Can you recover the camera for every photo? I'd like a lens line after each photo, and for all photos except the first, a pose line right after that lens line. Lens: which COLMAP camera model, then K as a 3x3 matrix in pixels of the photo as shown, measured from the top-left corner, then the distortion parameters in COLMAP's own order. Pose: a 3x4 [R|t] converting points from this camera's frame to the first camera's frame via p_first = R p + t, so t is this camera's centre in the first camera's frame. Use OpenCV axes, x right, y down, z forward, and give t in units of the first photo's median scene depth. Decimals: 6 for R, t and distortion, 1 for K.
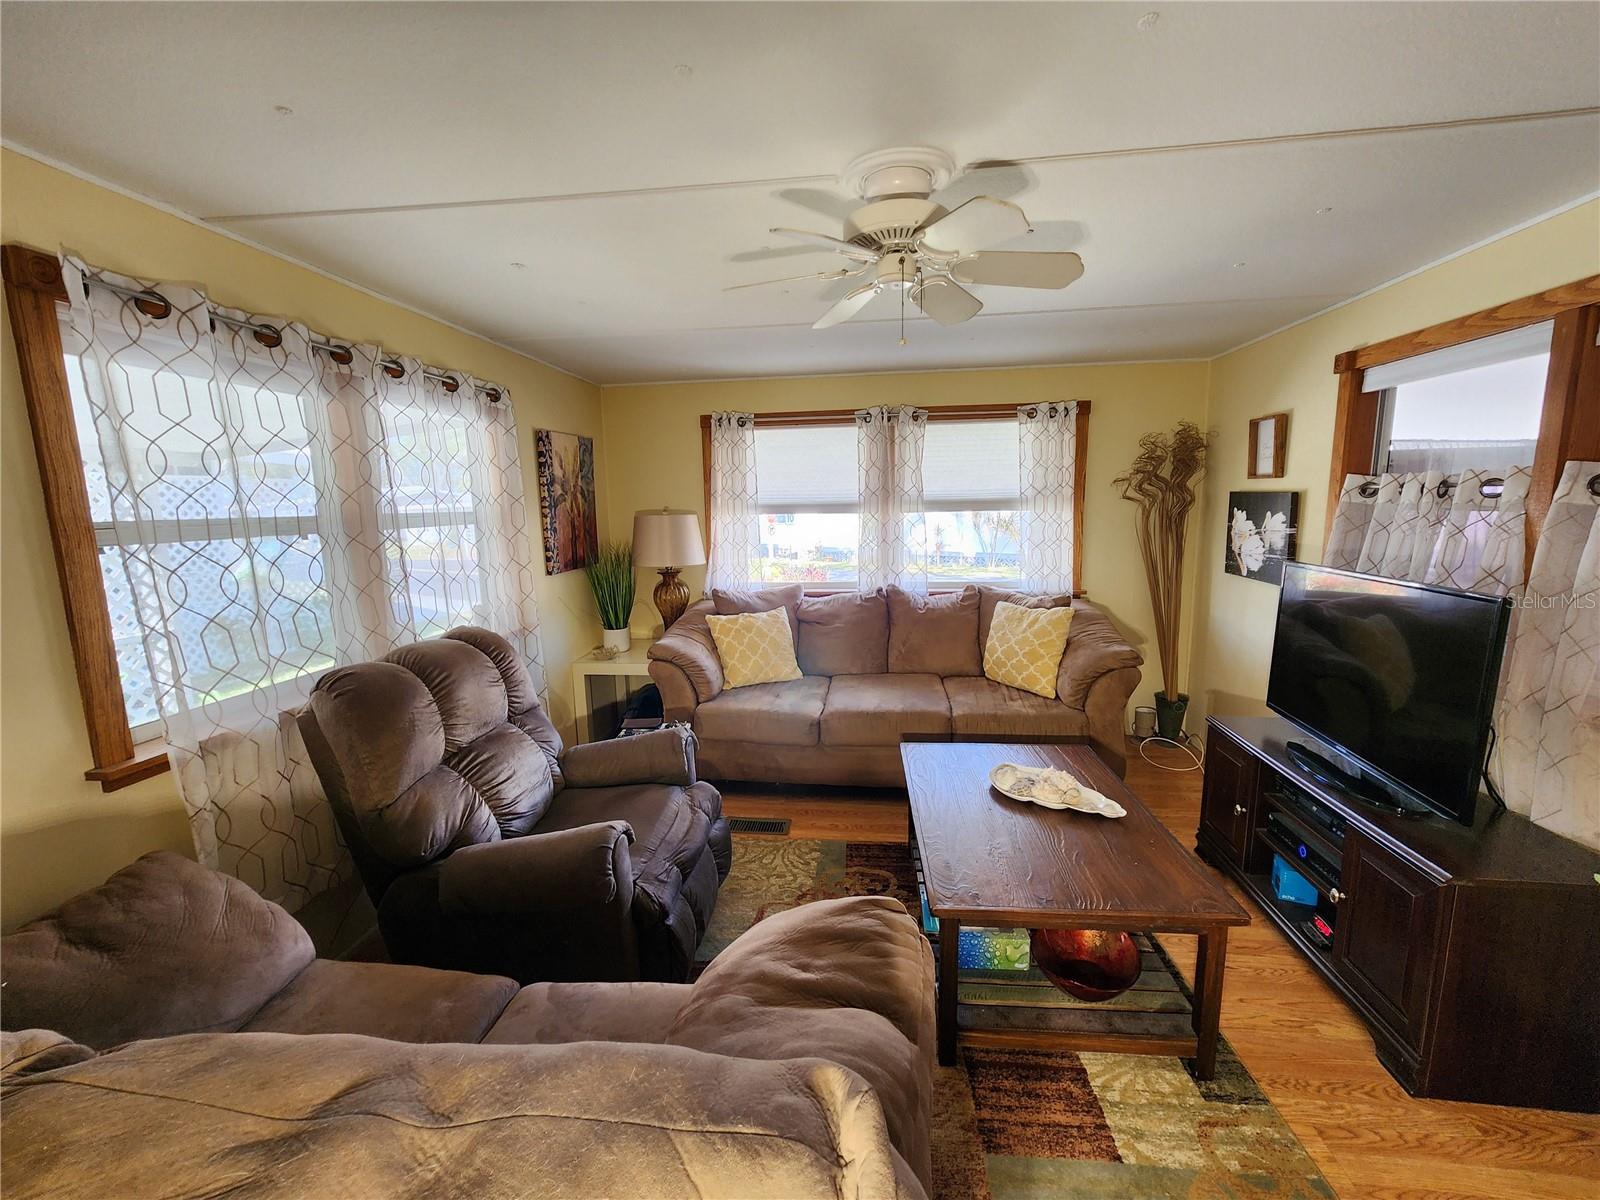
lens RADIAL K [[658.0, 0, 805.9], [0, 658.0, 602.9], [0, 0, 1]] dist [-0.000117, 0.000333]
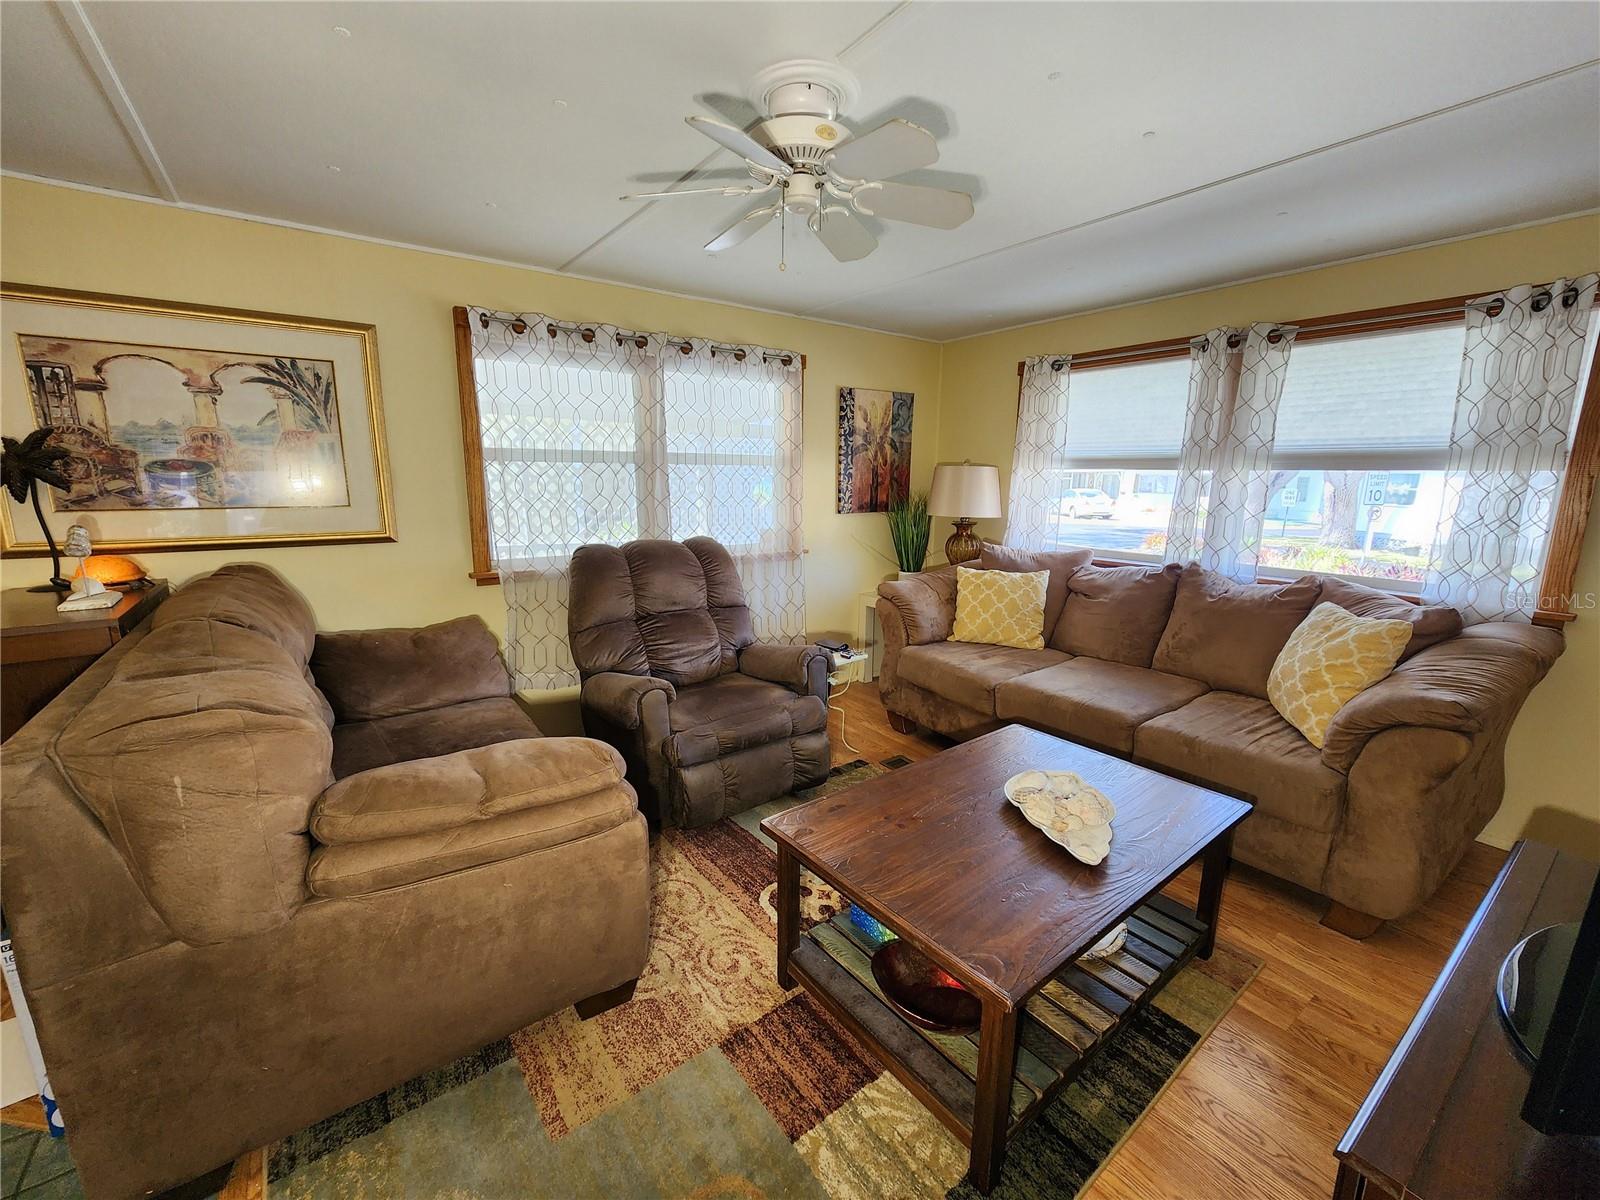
lens RADIAL K [[658.0, 0, 805.9], [0, 658.0, 602.9], [0, 0, 1]] dist [-0.000117, 0.000333]
pose [[0.682607, 0.167841, -0.711251, 0.420093], [-0.134579, 0.985493, 0.103397, 0.001233], [0.718287, 0.025140, 0.695292, 0.144009]]
